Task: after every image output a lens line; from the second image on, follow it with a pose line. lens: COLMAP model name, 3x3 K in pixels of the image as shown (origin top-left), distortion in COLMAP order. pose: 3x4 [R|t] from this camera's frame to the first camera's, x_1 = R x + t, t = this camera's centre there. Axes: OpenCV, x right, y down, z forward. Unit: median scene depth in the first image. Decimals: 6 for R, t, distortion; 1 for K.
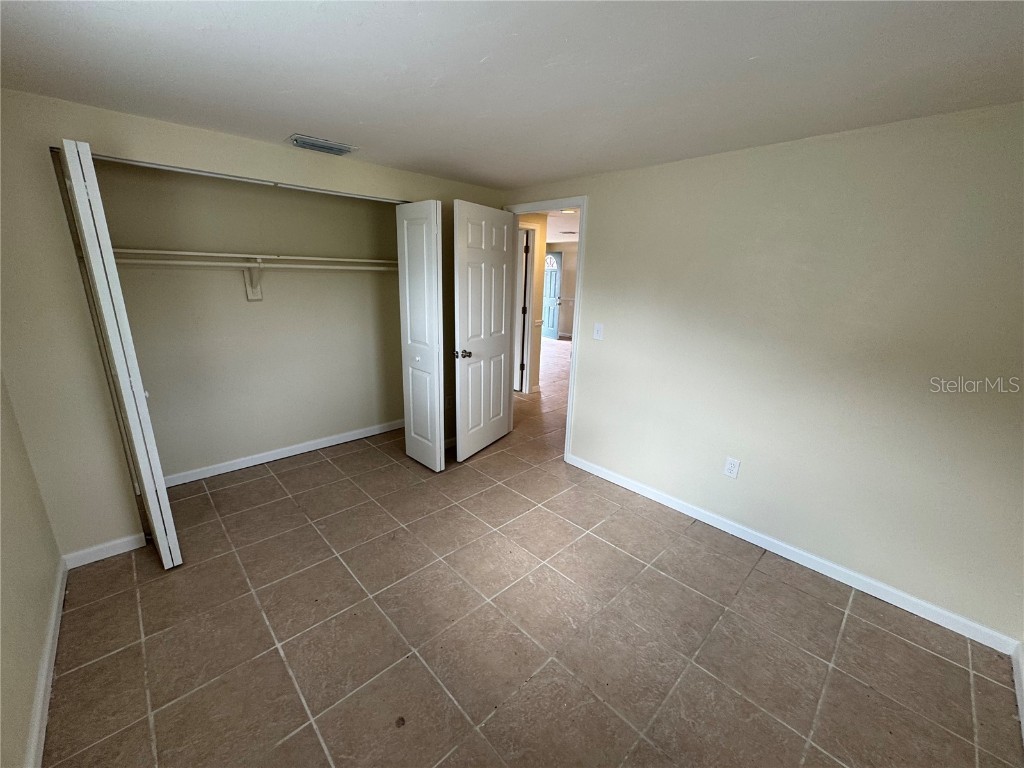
lens RADIAL K [[407.4, 0, 512.0], [0, 407.4, 390.2], [0, 0, 1]] dist [-0.004205, 0.000069]
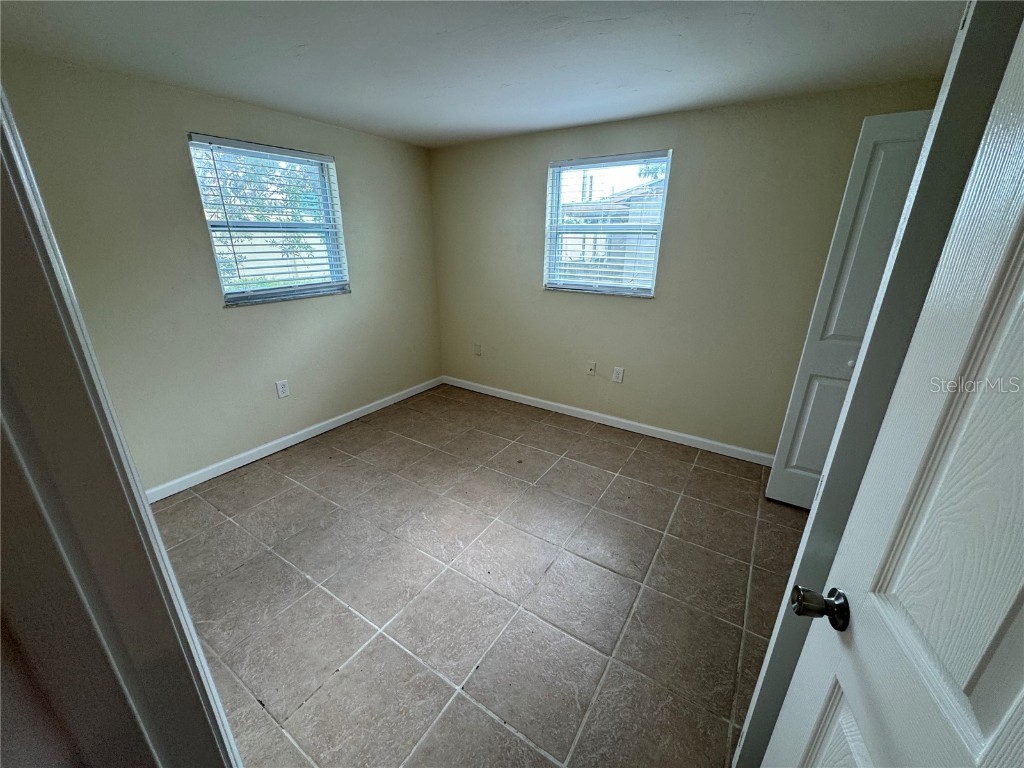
lens RADIAL K [[407.4, 0, 510.6], [0, 407.4, 379.9], [0, 0, 1]] dist [-0.004205, 0.000069]
pose [[-0.973661, 0.047436, -0.223011, 0.146322], [-0.089778, 0.819332, 0.566247, -0.477607], [0.209581, 0.571354, -0.793493, 1.764698]]
